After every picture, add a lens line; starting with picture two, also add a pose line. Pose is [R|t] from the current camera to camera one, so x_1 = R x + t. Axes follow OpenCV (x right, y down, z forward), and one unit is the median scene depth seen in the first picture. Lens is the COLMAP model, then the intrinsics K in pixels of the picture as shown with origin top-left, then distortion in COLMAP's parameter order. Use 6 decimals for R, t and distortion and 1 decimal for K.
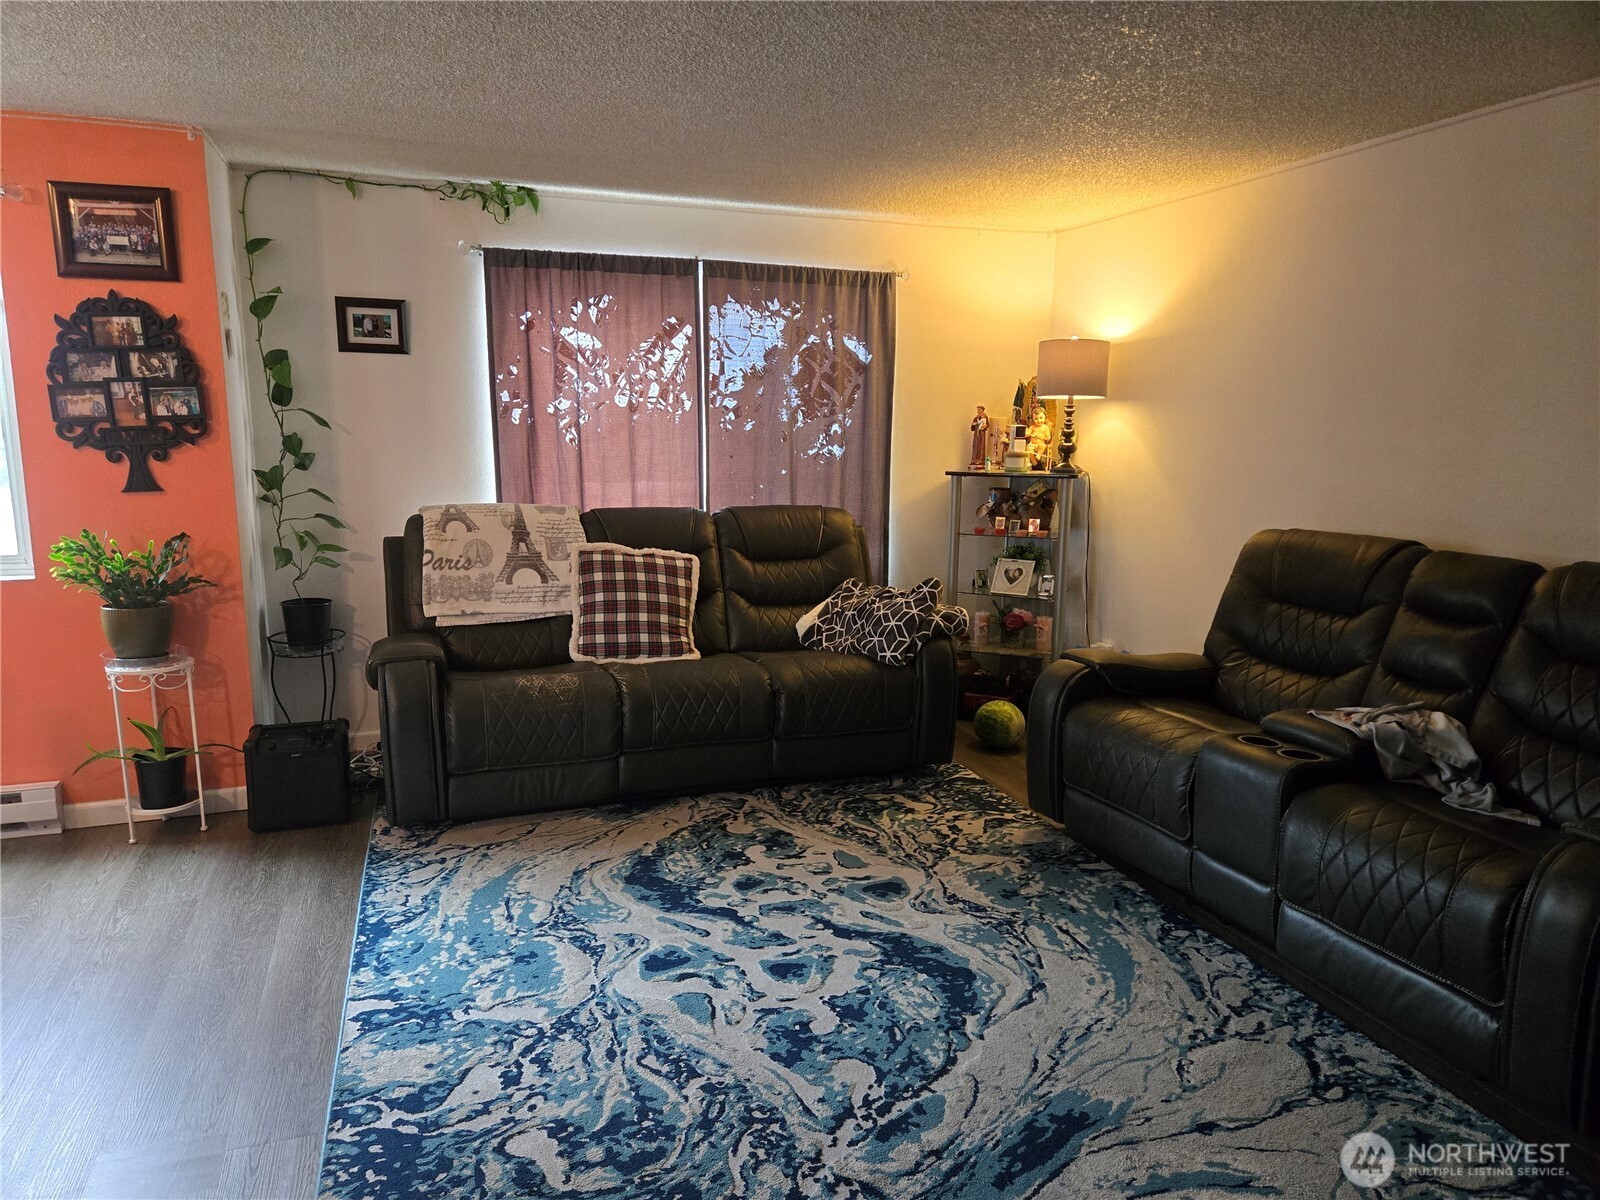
lens RADIAL K [[1075.3, 0, 800.8], [0, 1075.3, 605.6], [0, 0, 1]] dist [0.094559, -0.088695]
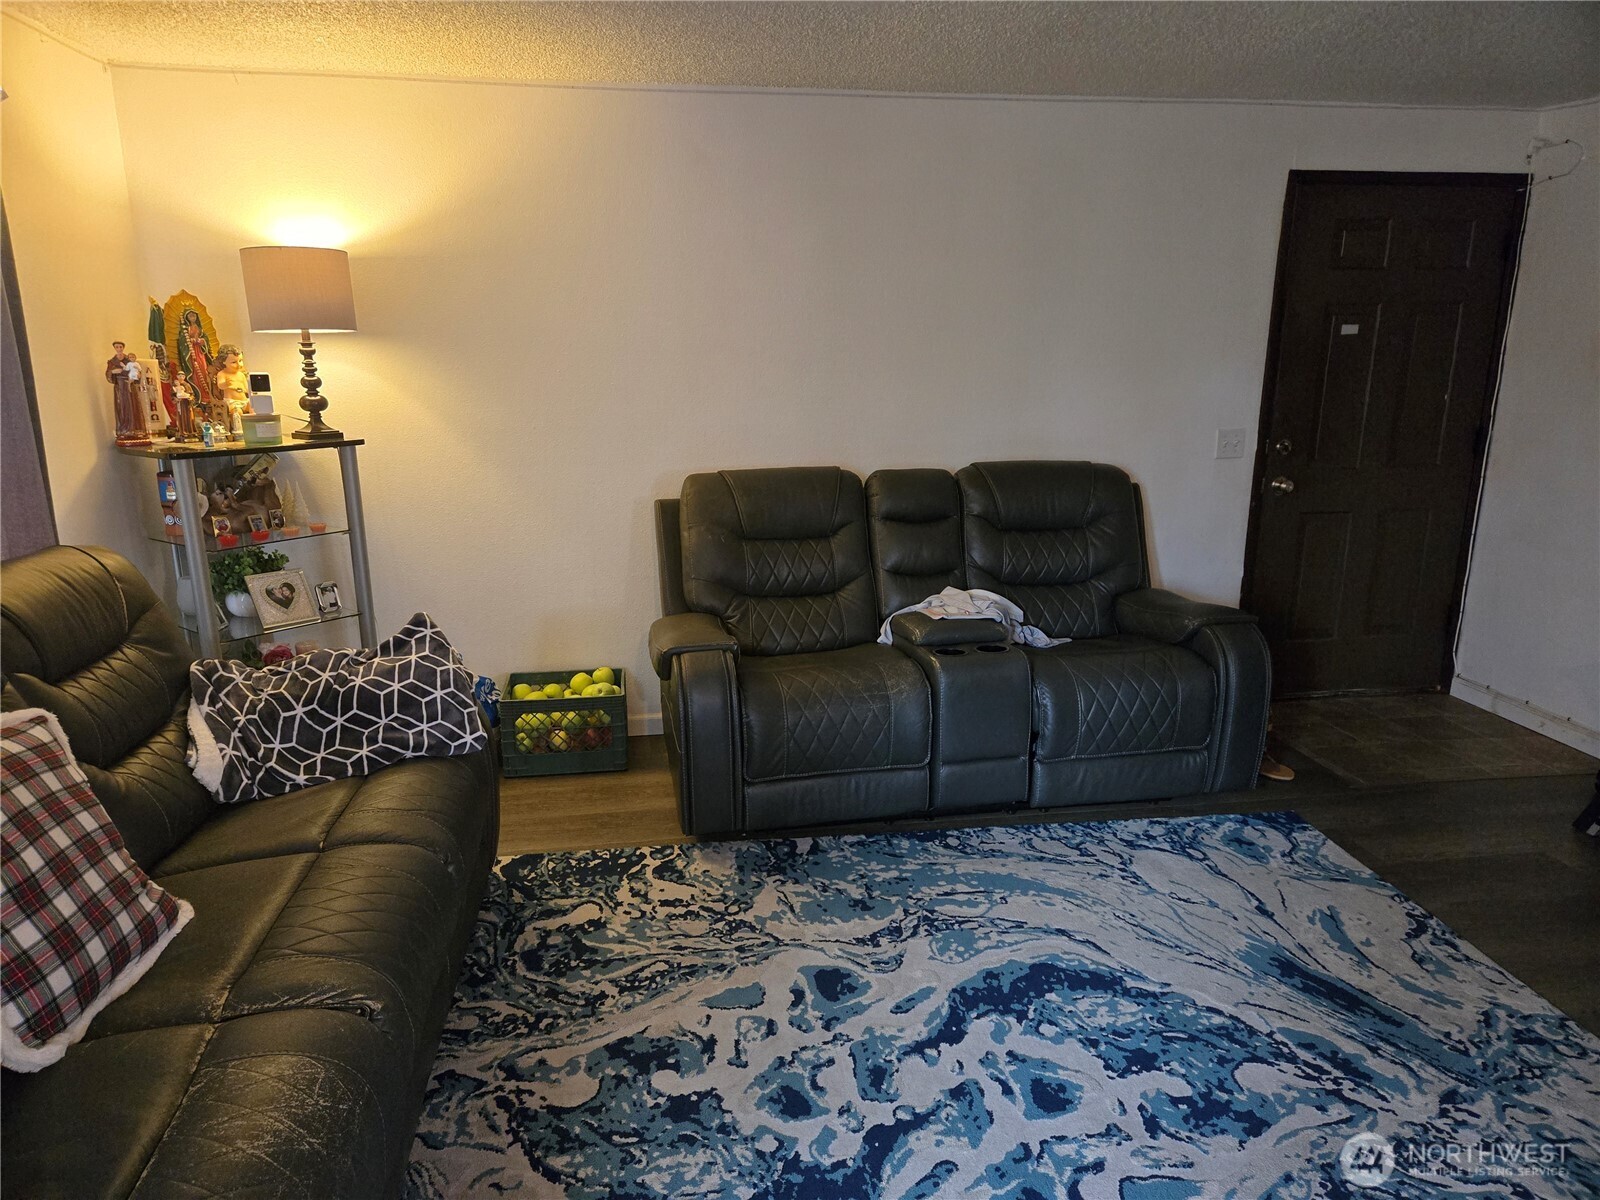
lens RADIAL K [[1053.8, 0, 792.6], [0, 1053.8, 608.2], [0, 0, 1]] dist [0.094472, -0.080733]
pose [[0.191867, -0.247921, 0.949591, -0.517809], [0.172654, 0.961004, 0.216015, -0.149606], [-0.966115, 0.122504, 0.227189, 0.715040]]
